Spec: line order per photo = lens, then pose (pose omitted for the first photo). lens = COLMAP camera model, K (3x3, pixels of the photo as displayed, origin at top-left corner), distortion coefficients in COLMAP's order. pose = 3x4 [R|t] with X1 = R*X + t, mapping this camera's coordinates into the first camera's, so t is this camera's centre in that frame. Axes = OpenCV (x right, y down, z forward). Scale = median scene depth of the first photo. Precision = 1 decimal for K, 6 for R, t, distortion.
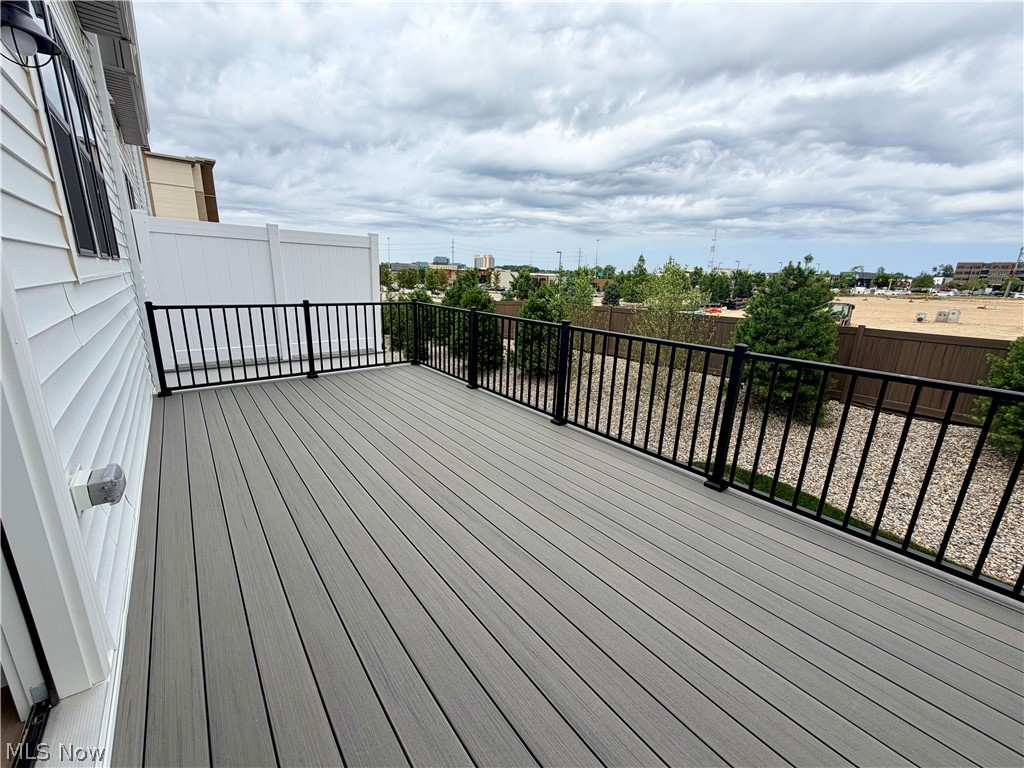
lens RADIAL K [[411.2, 0, 512.0], [0, 411.2, 384.0], [0, 0, 1]] dist [0.001675, 0.000174]
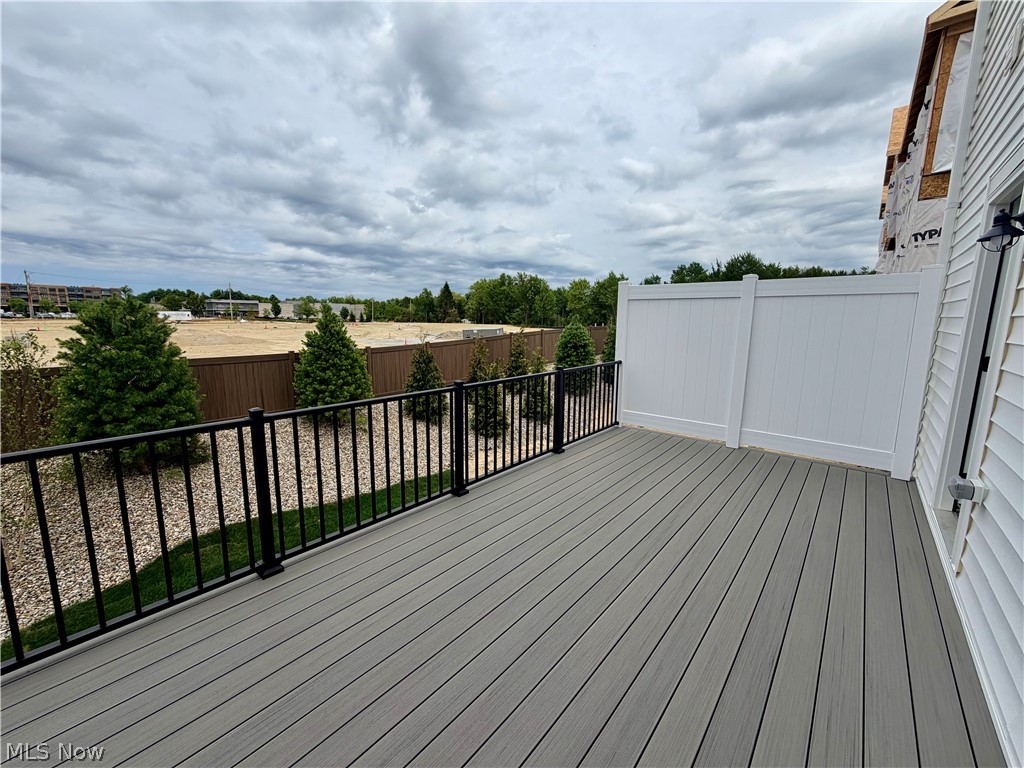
lens RADIAL K [[411.2, 0, 512.0], [0, 411.2, 384.0], [0, 0, 1]] dist [0.001675, 0.000174]
pose [[-0.183383, -0.129581, 0.974464, -0.789309], [0.286493, 0.941198, 0.179072, -0.268715], [-0.940368, 0.312016, -0.135476, 1.063608]]
